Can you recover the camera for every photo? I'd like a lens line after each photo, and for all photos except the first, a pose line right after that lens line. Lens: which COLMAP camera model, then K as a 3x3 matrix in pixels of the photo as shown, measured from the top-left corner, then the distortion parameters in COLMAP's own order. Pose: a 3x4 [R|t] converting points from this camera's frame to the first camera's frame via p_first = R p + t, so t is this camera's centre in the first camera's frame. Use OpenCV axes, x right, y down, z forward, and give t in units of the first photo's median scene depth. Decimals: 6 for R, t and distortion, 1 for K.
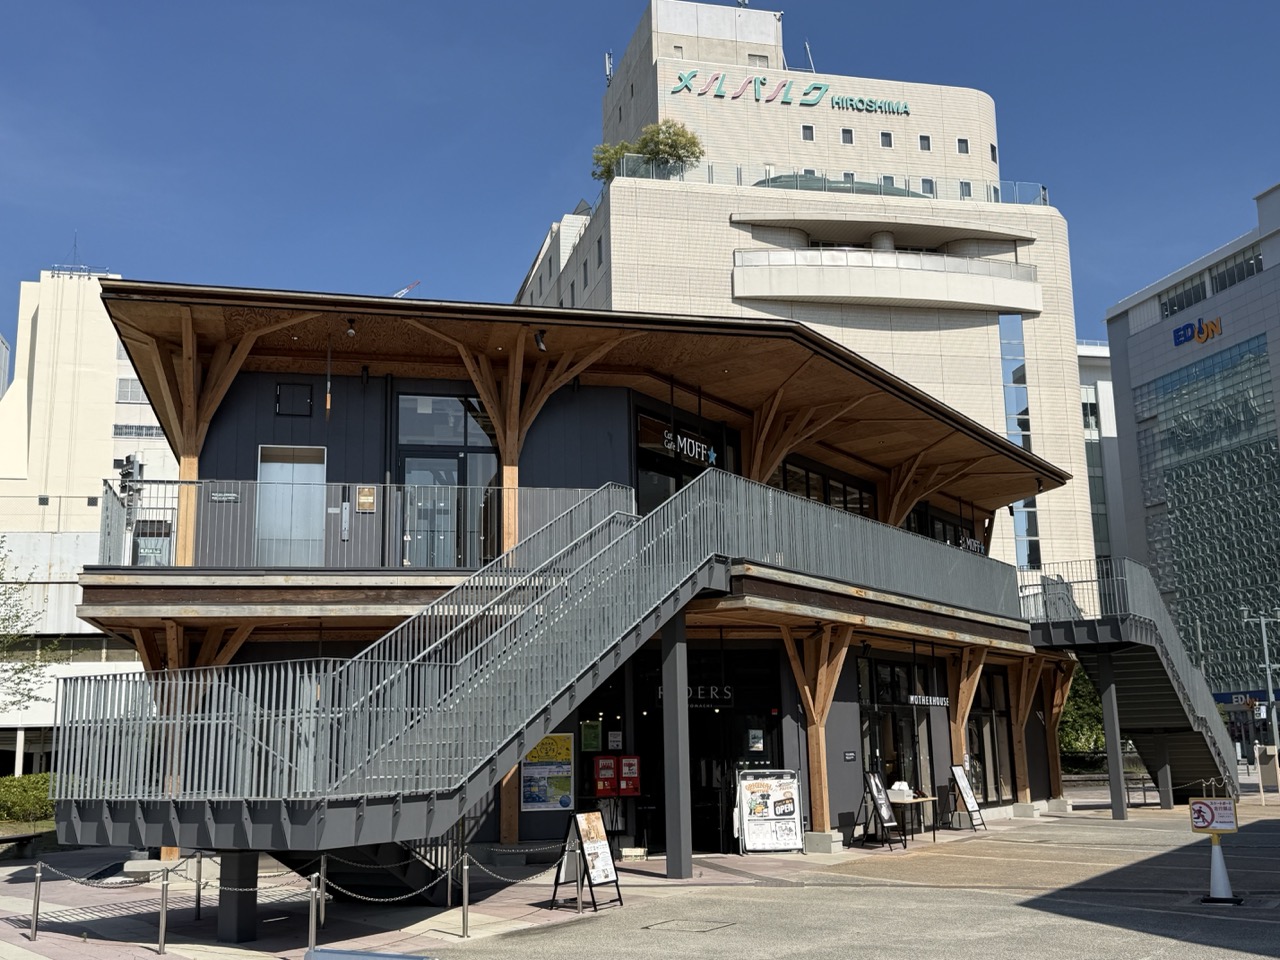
lens RADIAL K [[1349.7, 0, 640.0], [0, 1349.7, 480.0], [0, 0, 1]] dist [0.166399, -0.020382]
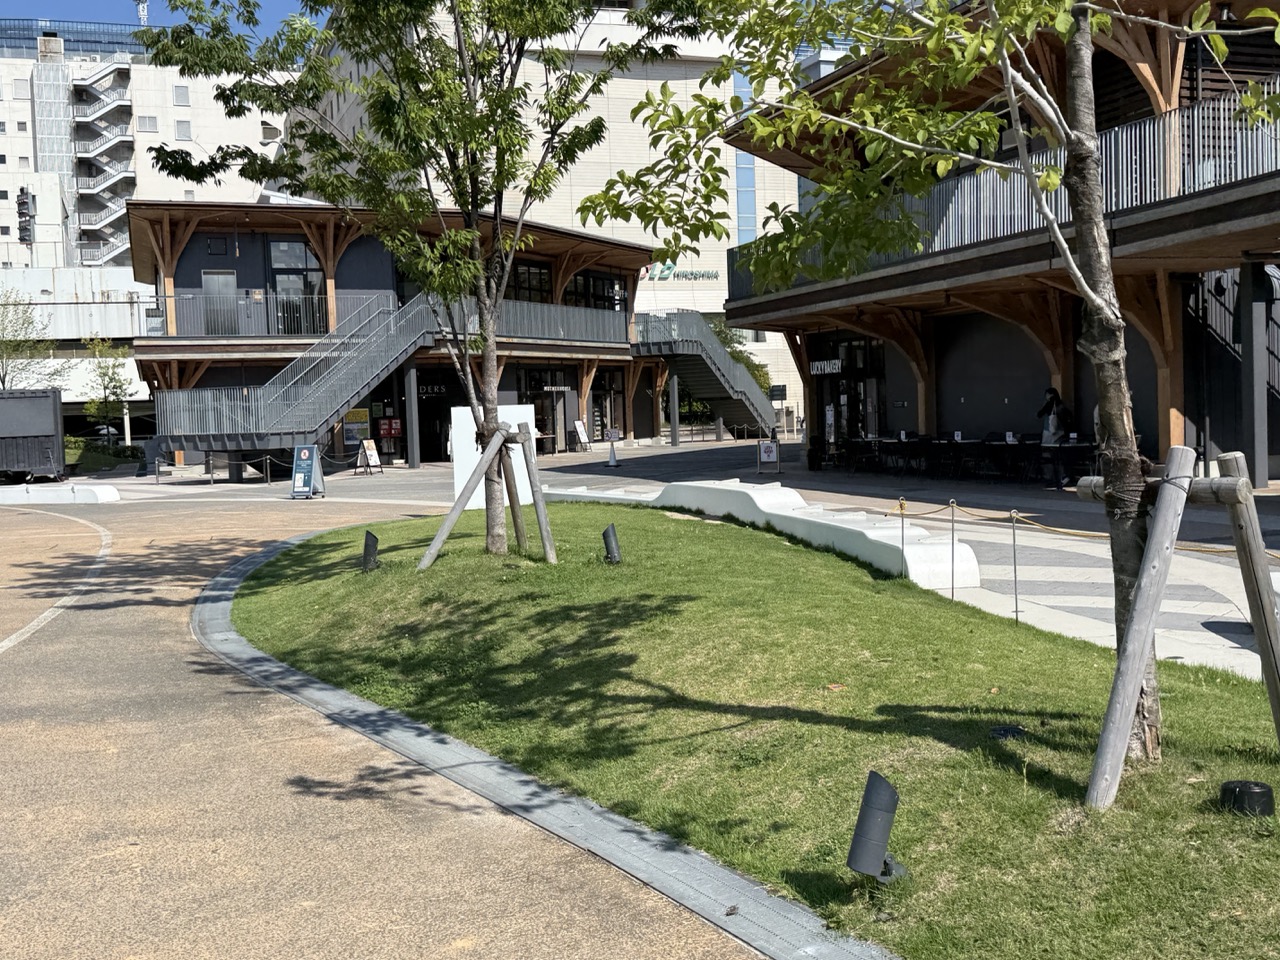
lens RADIAL K [[1349.7, 0, 640.0], [0, 1349.7, 480.0], [0, 0, 1]] dist [0.166399, -0.020382]
pose [[0.993793, -0.020440, 0.109353, 0.137235], [-0.006545, 0.970532, 0.240883, -0.217811], [-0.111054, -0.240103, 0.964374, -1.111702]]
